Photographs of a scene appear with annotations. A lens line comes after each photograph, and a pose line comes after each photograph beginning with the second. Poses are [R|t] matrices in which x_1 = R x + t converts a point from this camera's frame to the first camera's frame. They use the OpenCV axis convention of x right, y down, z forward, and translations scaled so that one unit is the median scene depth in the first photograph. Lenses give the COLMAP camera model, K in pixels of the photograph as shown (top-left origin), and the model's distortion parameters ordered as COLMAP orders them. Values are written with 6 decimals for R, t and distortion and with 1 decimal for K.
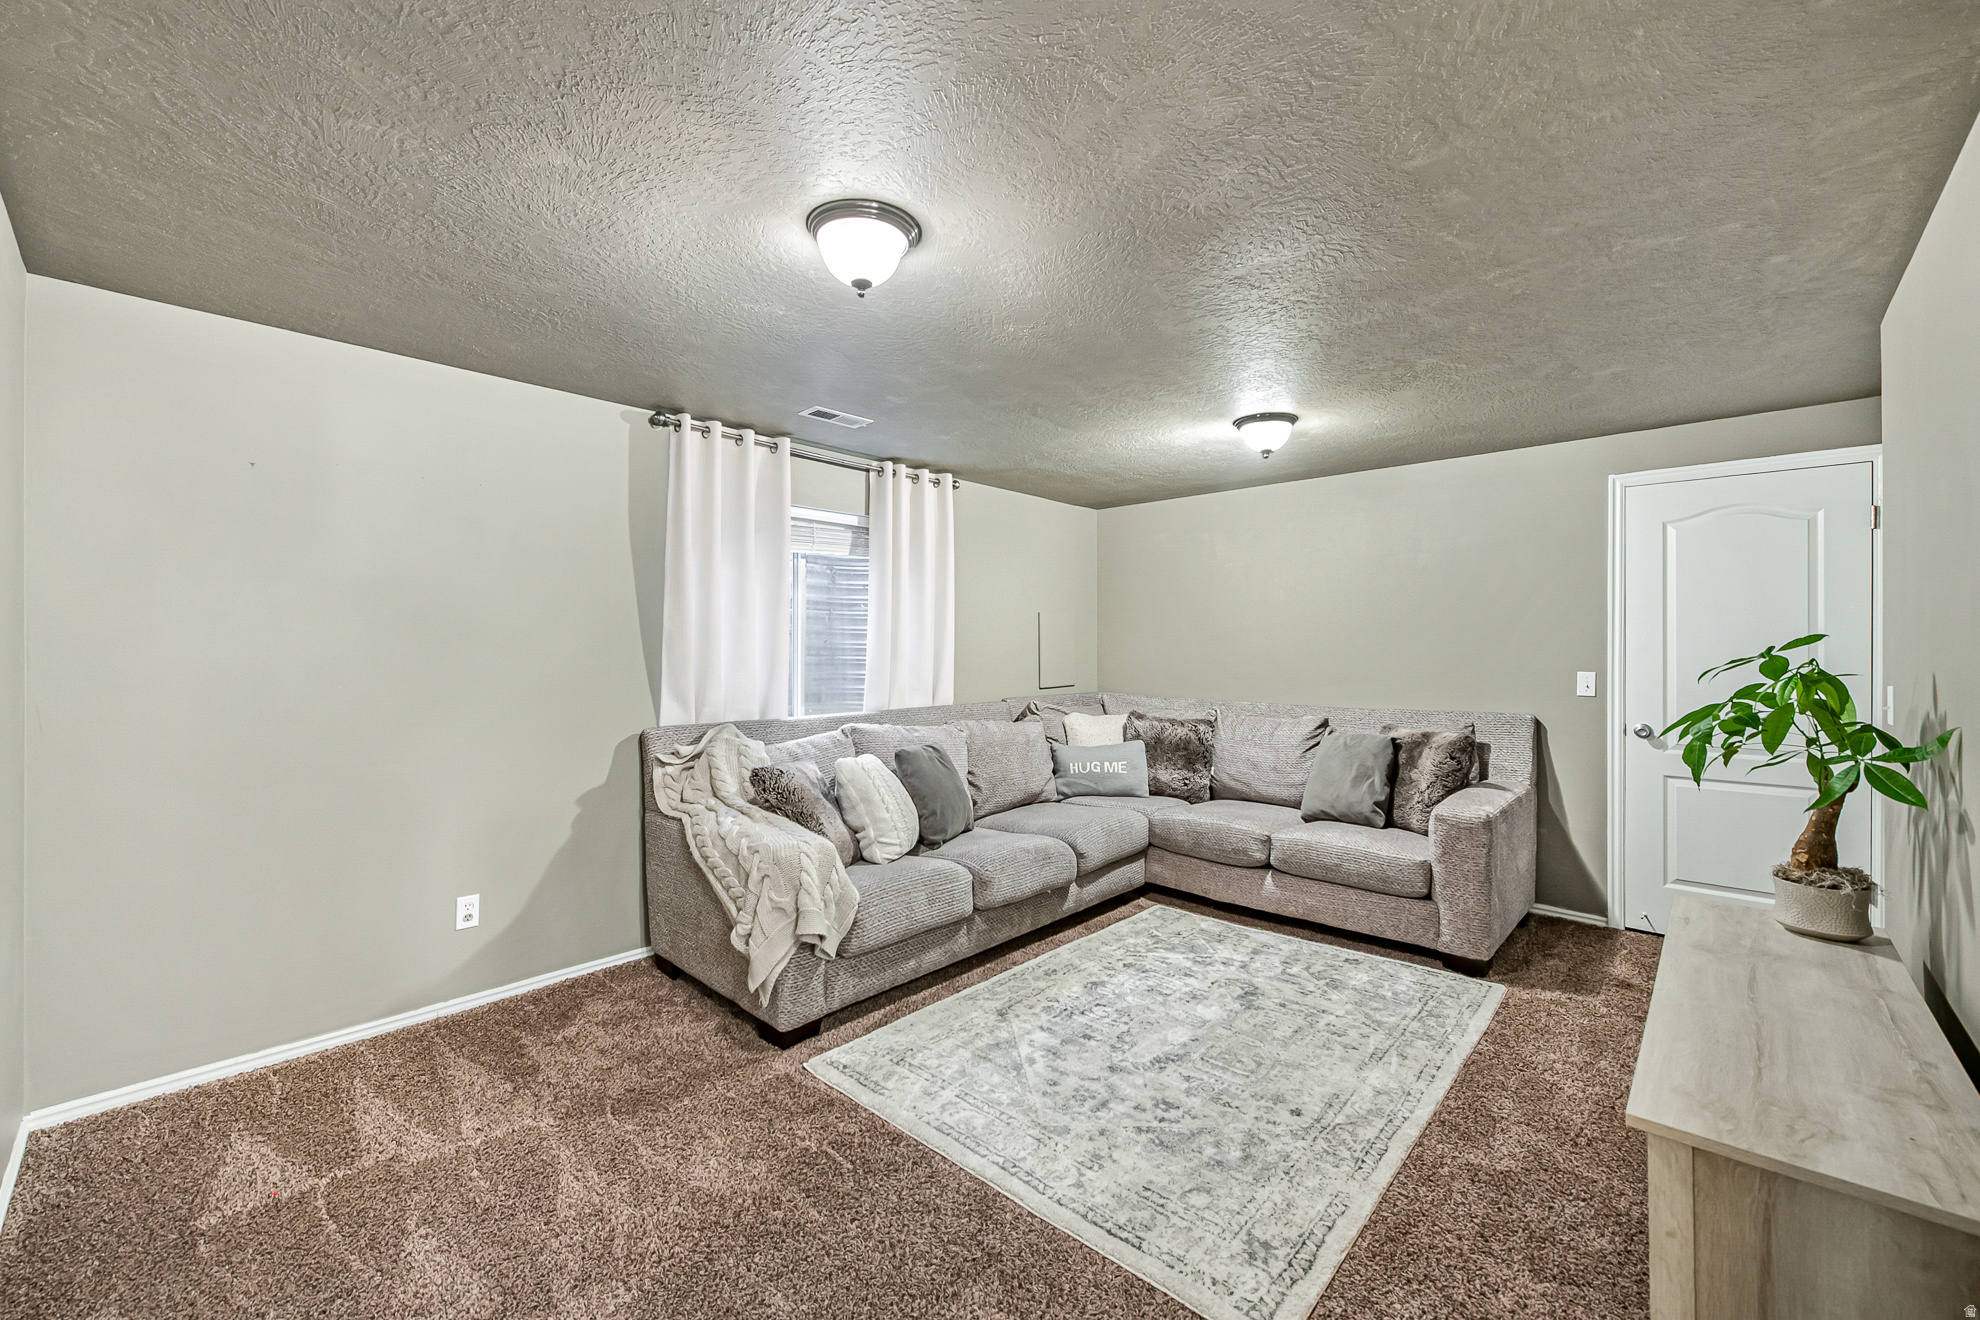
lens RADIAL K [[778.6, 0, 985.9], [0, 778.6, 645.0], [0, 0, 1]] dist [0.000015, -0.000946]
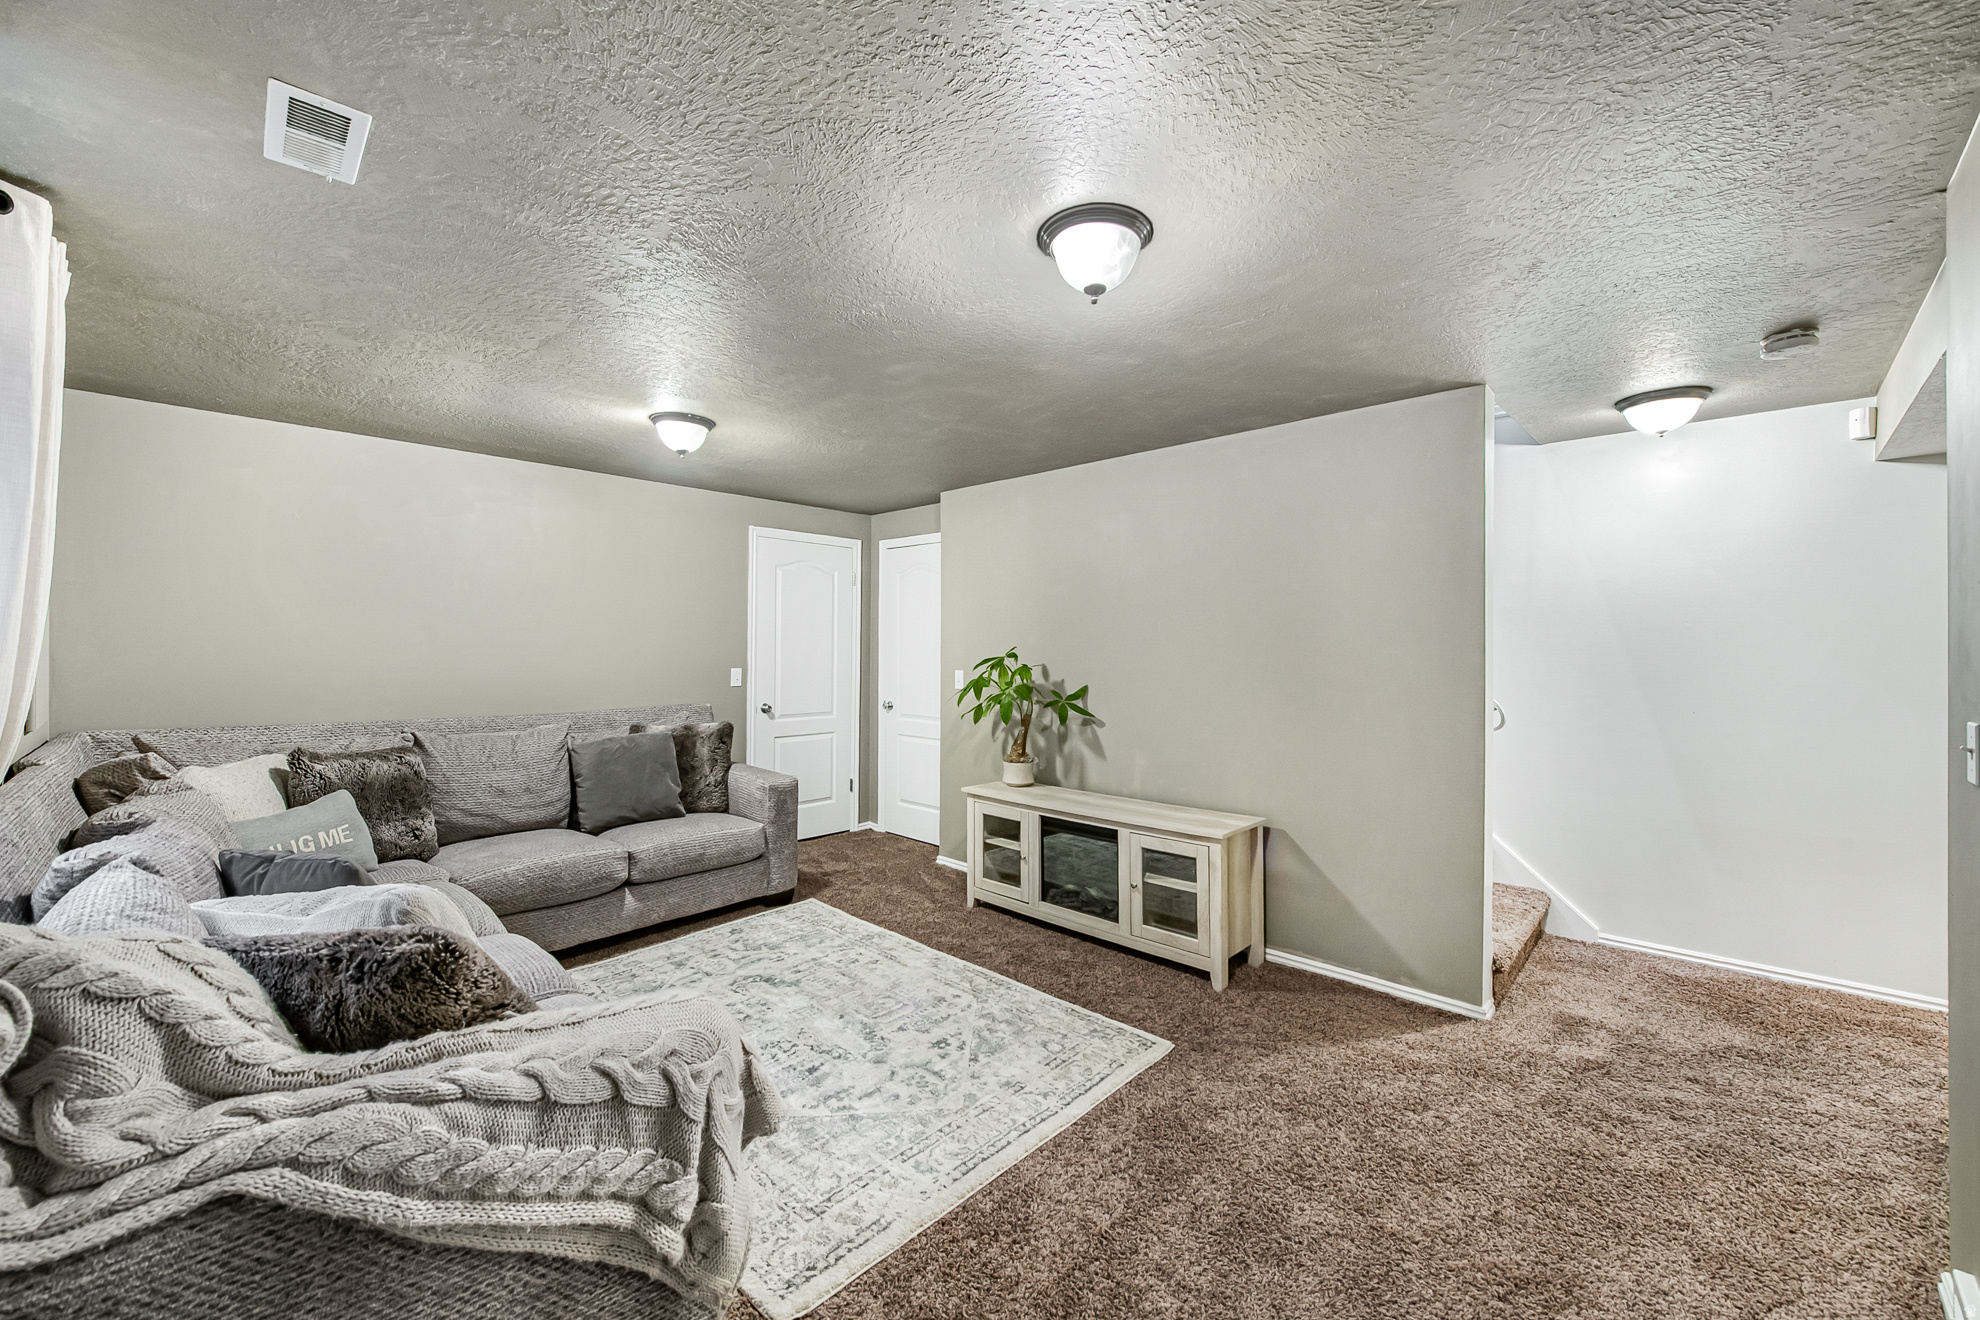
lens RADIAL K [[778.6, 0, 979.9], [0, 778.6, 655.1], [0, 0, 1]] dist [0.000015, -0.000946]
pose [[0.023459, -0.009757, 0.999677, -0.649330], [-0.009527, 0.999905, 0.009983, -0.006980], [-0.999679, -0.009758, 0.023364, 0.633961]]
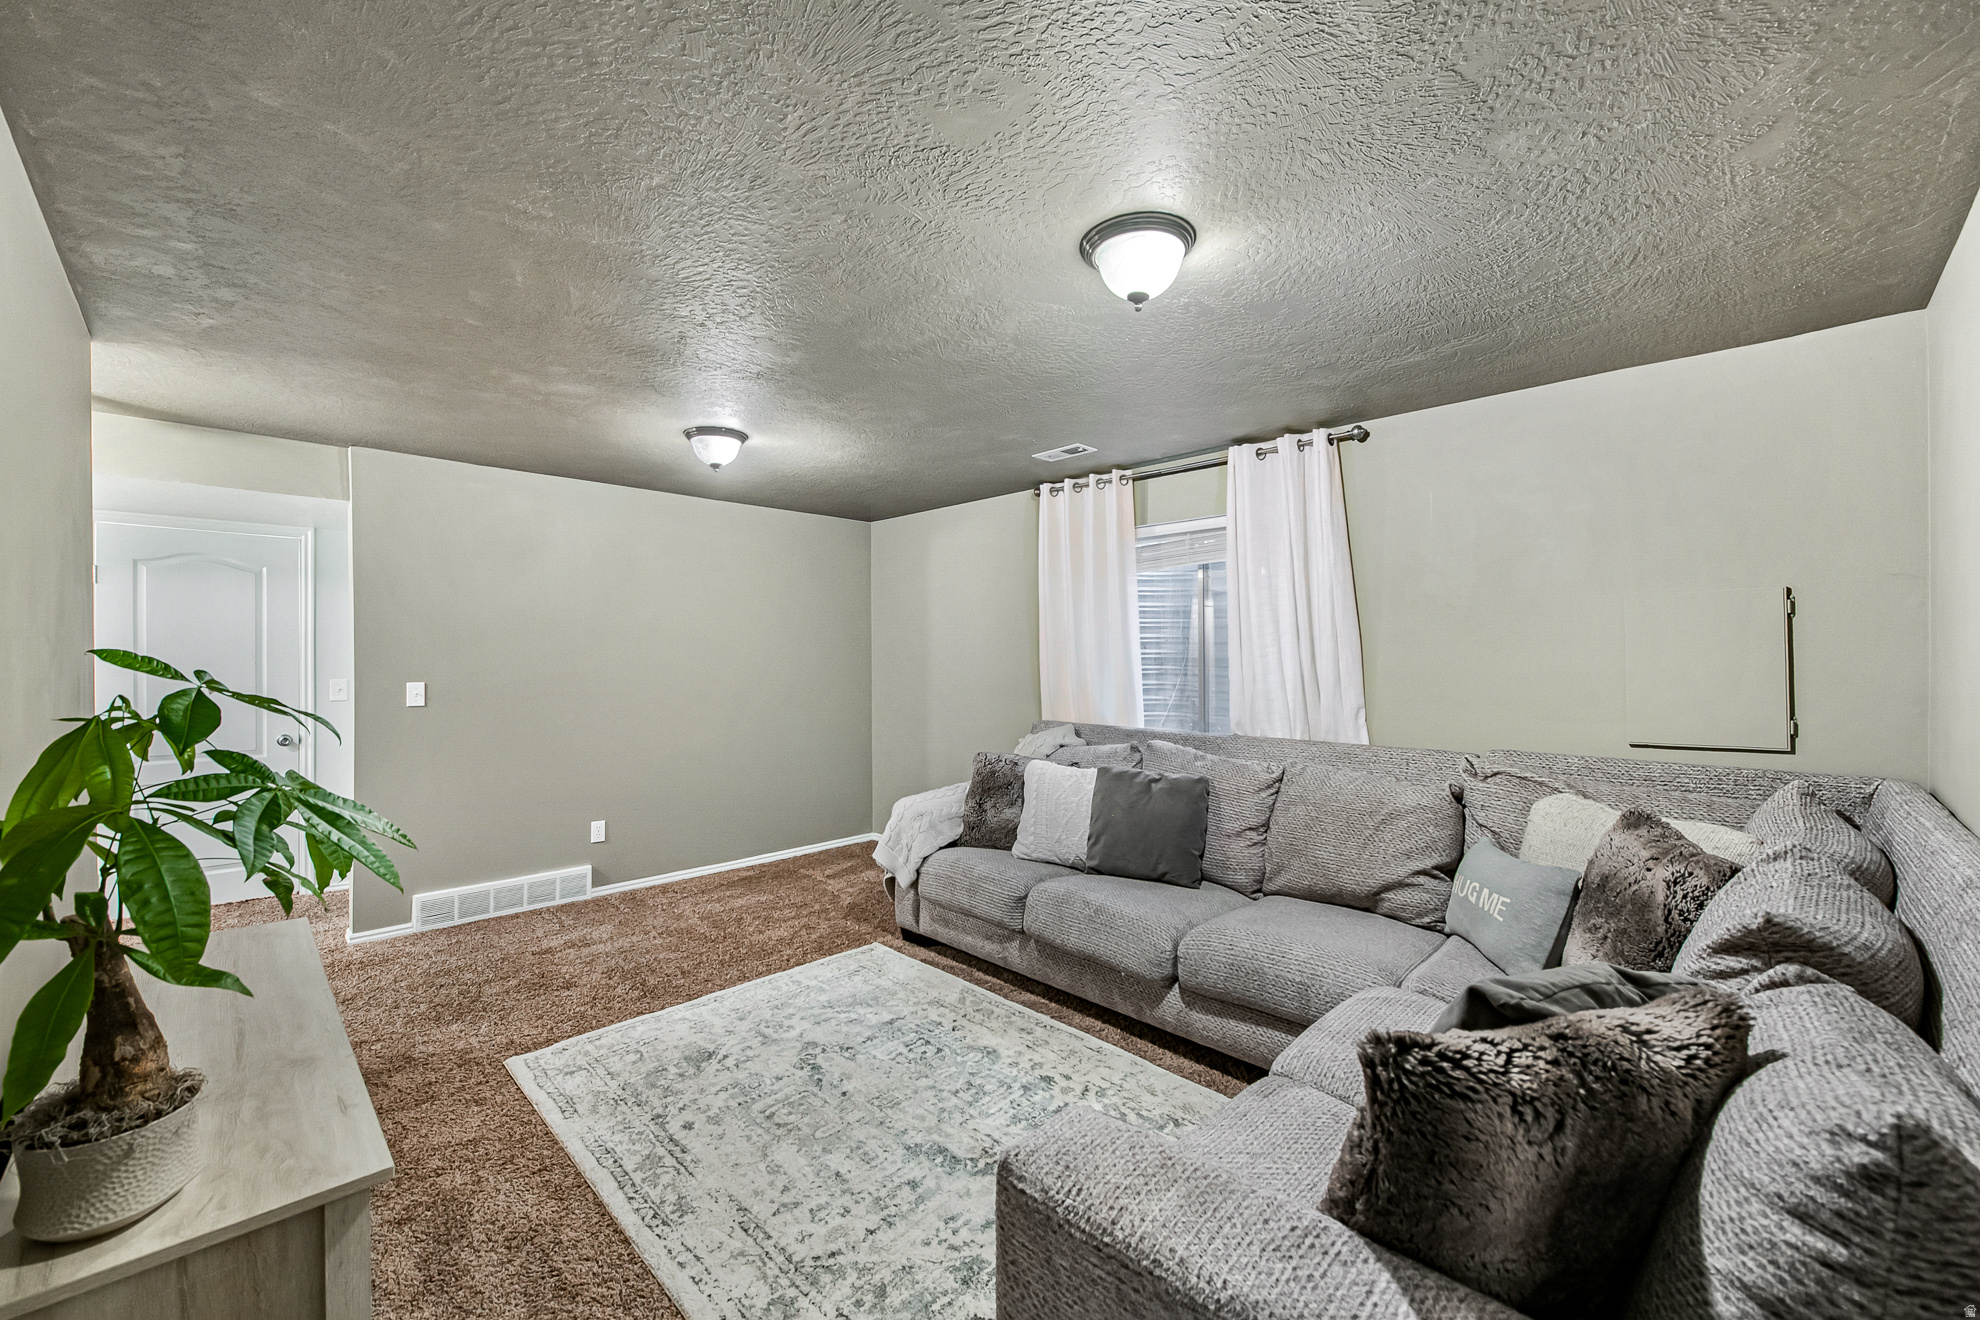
lens RADIAL K [[778.6, 0, 991.6], [0, 778.6, 659.3], [0, 0, 1]] dist [0.000015, -0.000946]
pose [[-0.030290, 0.004571, -0.999531, 0.948257], [0.004626, 0.999979, 0.004432, -0.006127], [0.999530, -0.004490, -0.030310, 0.969630]]
